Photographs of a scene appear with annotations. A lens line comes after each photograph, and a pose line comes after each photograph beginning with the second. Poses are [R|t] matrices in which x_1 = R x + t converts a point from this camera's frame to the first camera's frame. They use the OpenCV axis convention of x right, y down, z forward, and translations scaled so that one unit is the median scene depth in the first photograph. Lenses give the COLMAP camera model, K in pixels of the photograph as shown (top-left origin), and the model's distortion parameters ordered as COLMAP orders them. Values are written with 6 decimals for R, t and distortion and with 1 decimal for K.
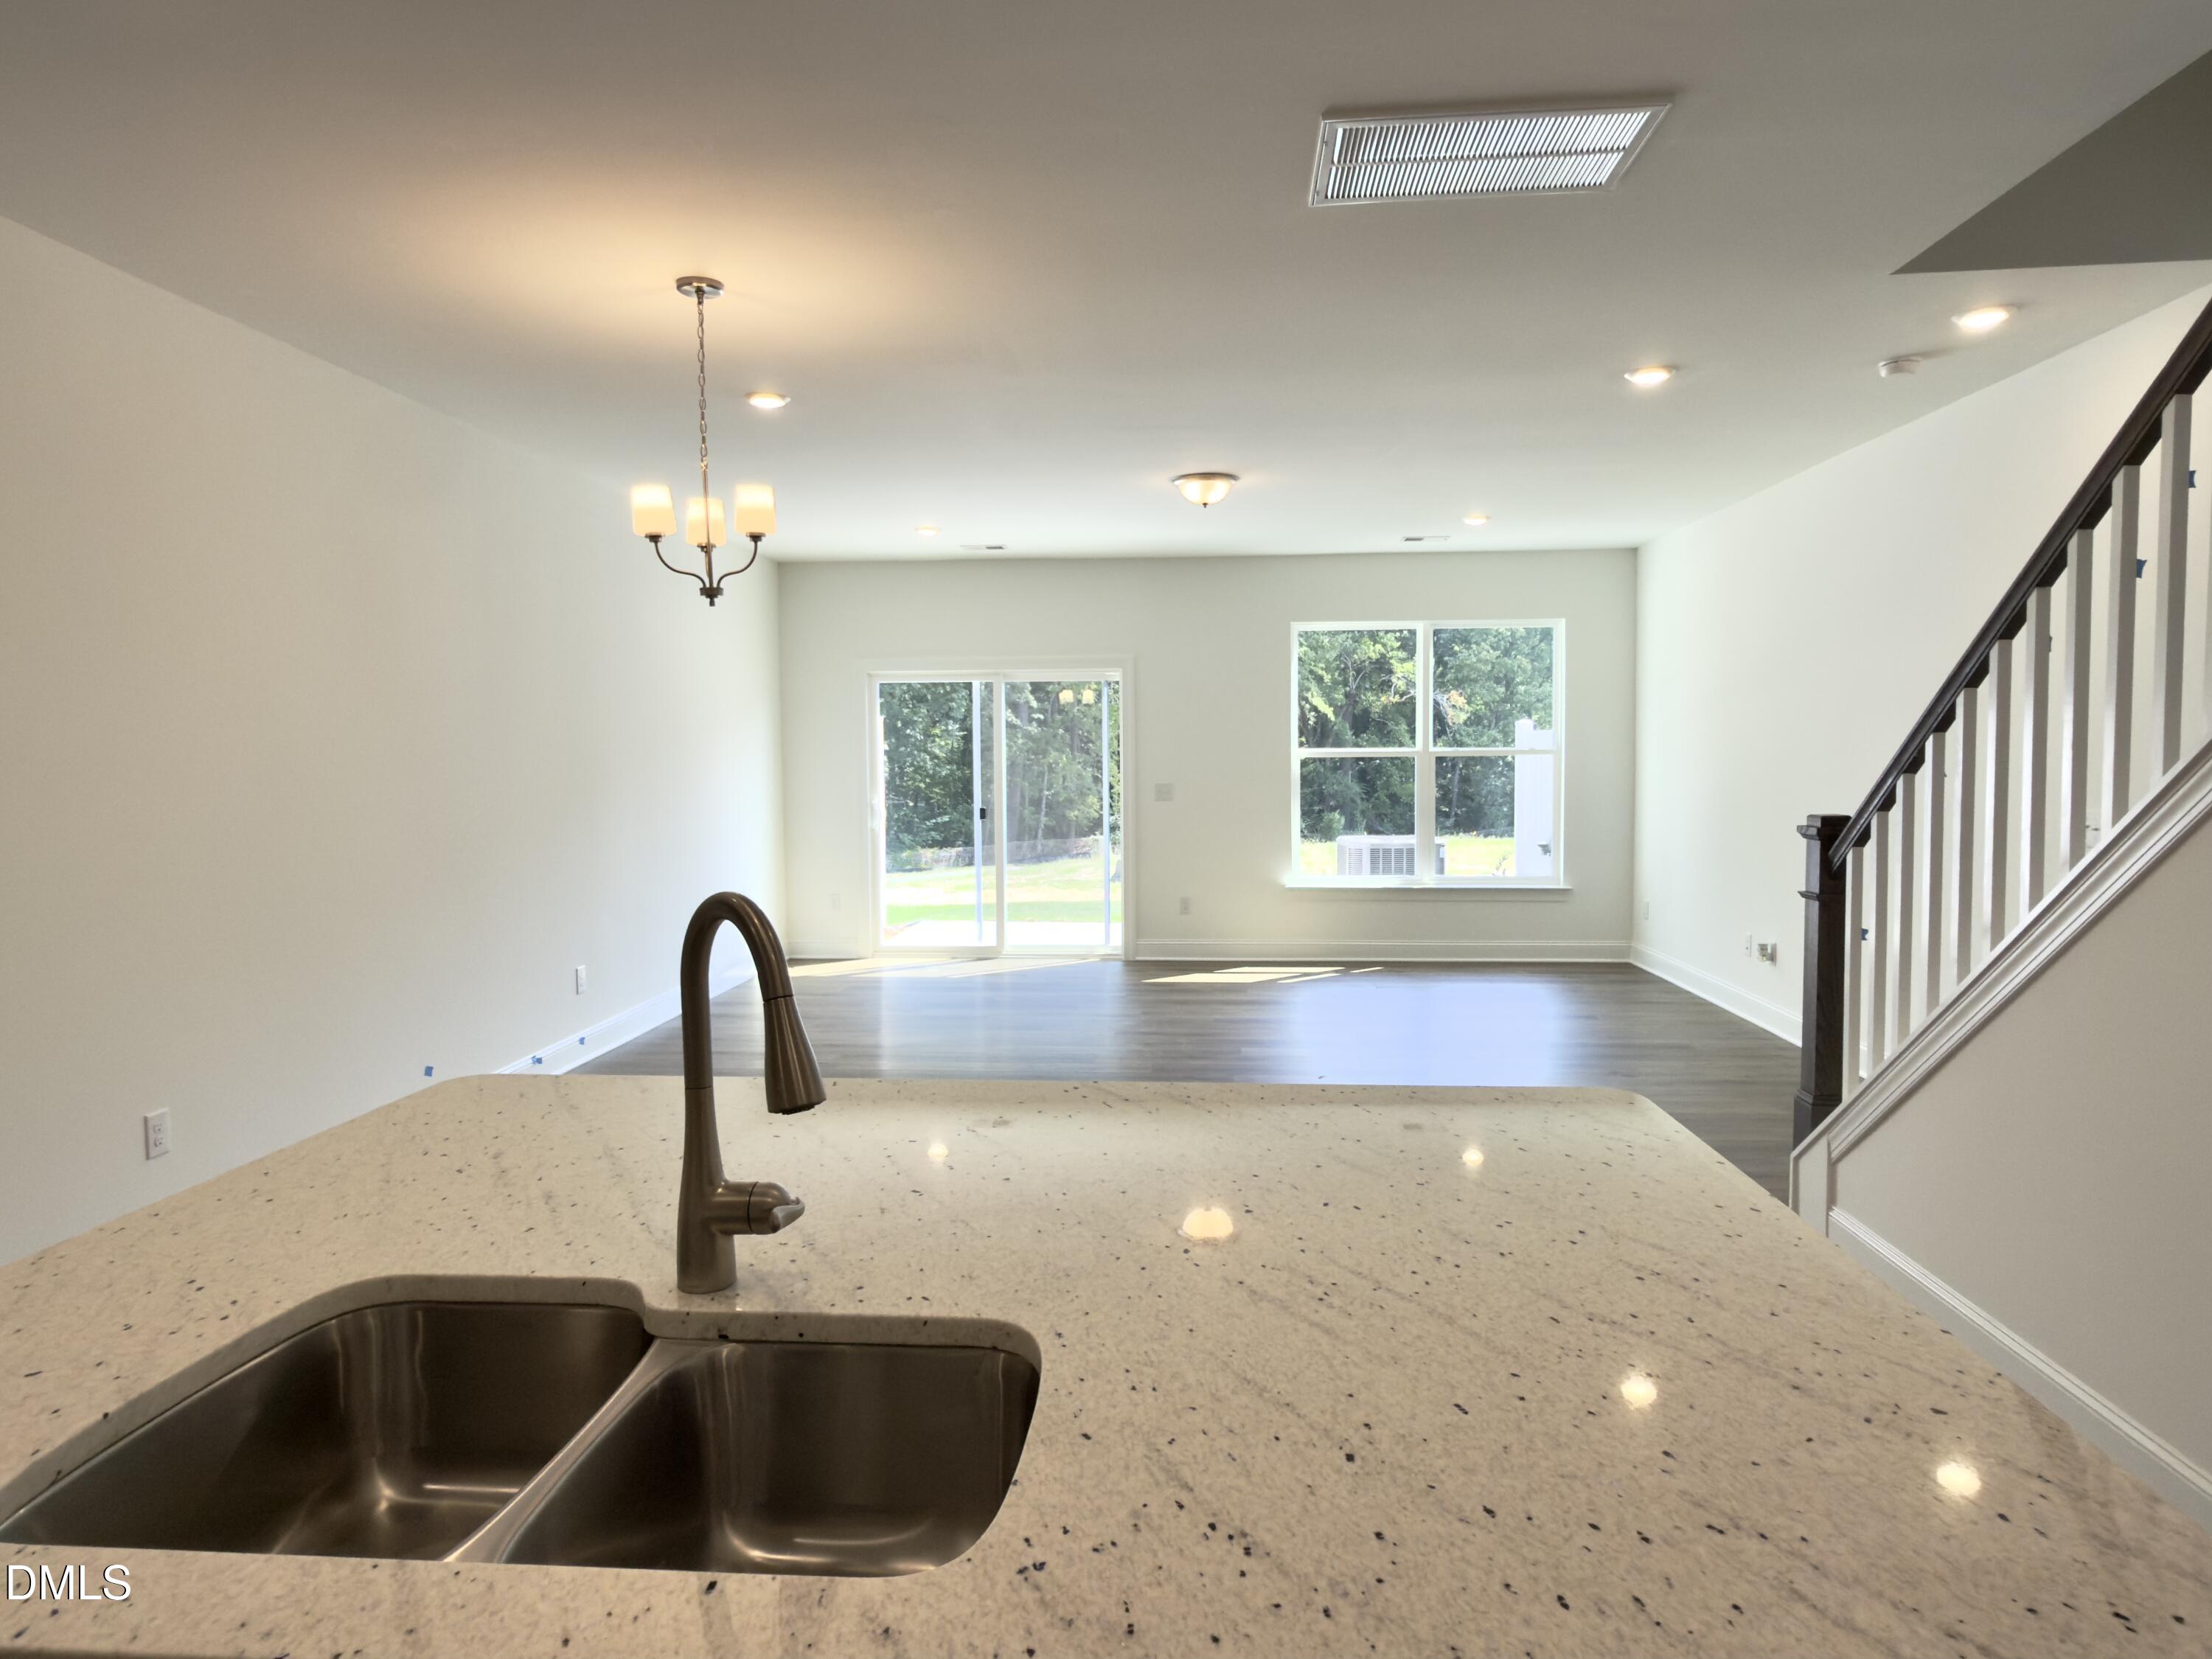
lens RADIAL K [[1292.7, 0, 1106.0], [0, 1292.7, 829.5], [0, 0, 1]] dist [0.000143, -0.000124]
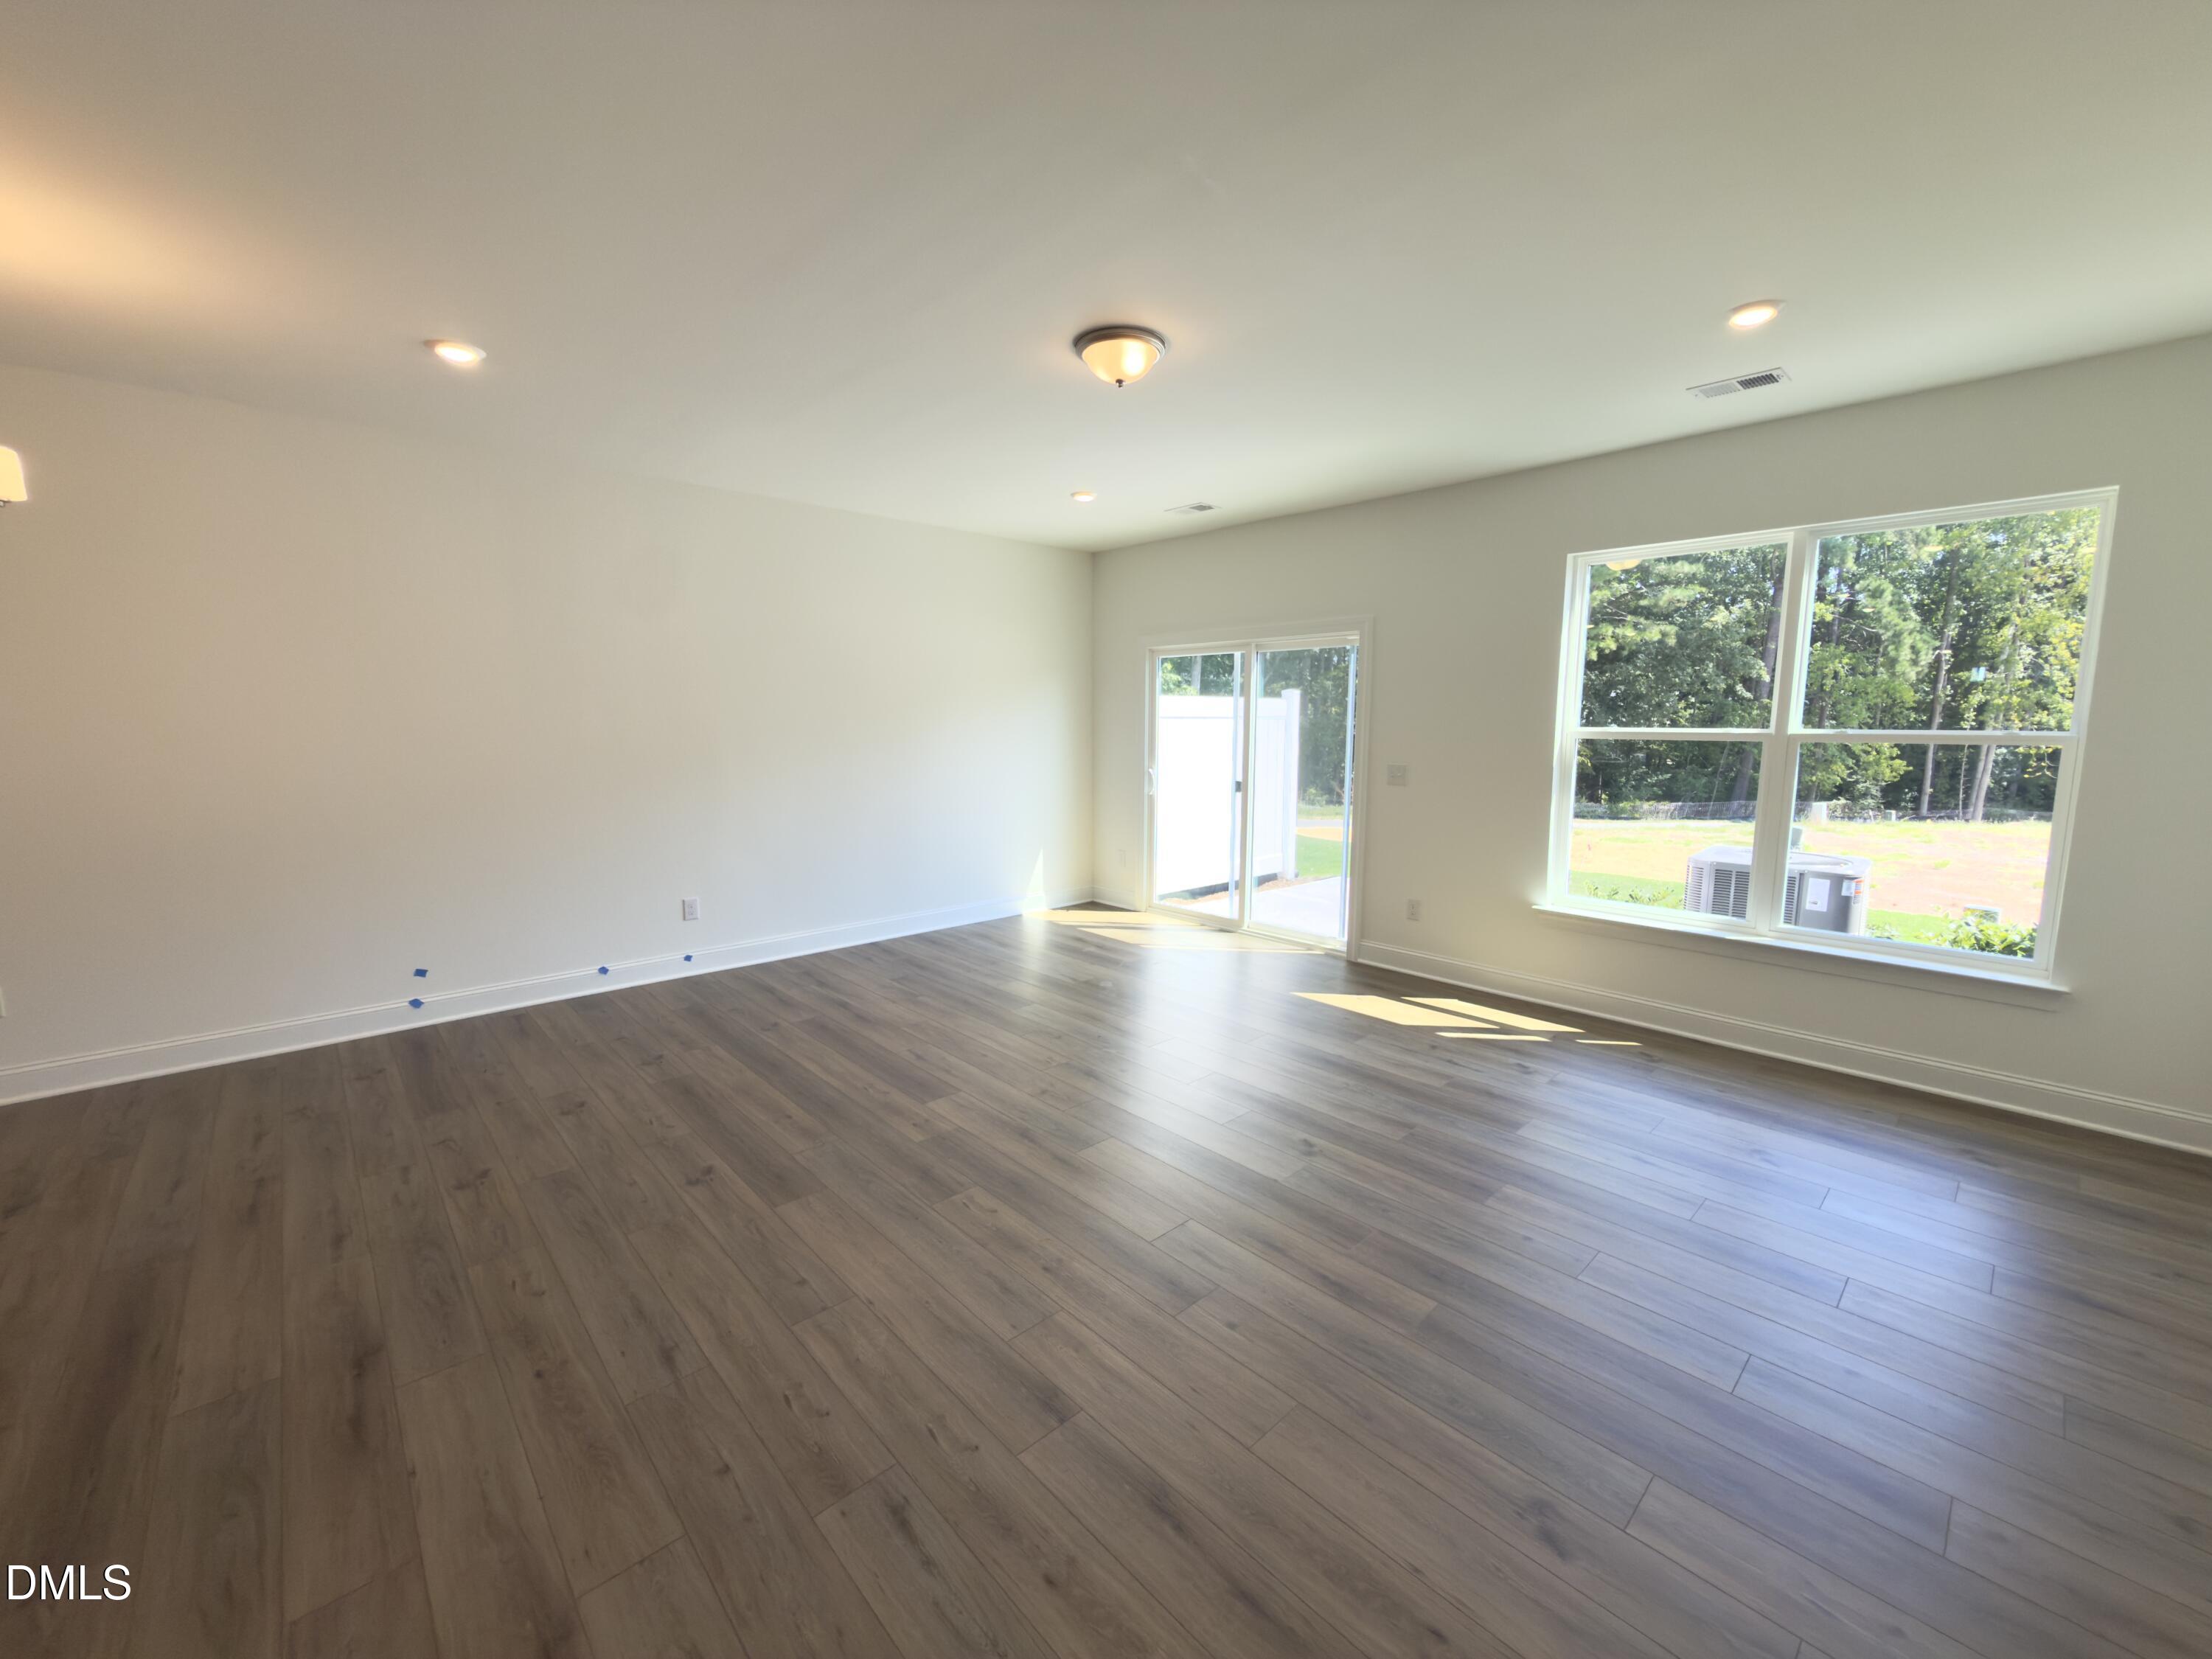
lens RADIAL K [[881.0, 0, 1106.0], [0, 881.0, 829.5], [0, 0, 1]] dist [-0.000500, -0.000005]
pose [[0.736375, 0.094677, -0.669917, 0.294206], [-0.049681, 0.995054, 0.086019, -0.033163], [0.674748, -0.030060, 0.737436, 0.439868]]
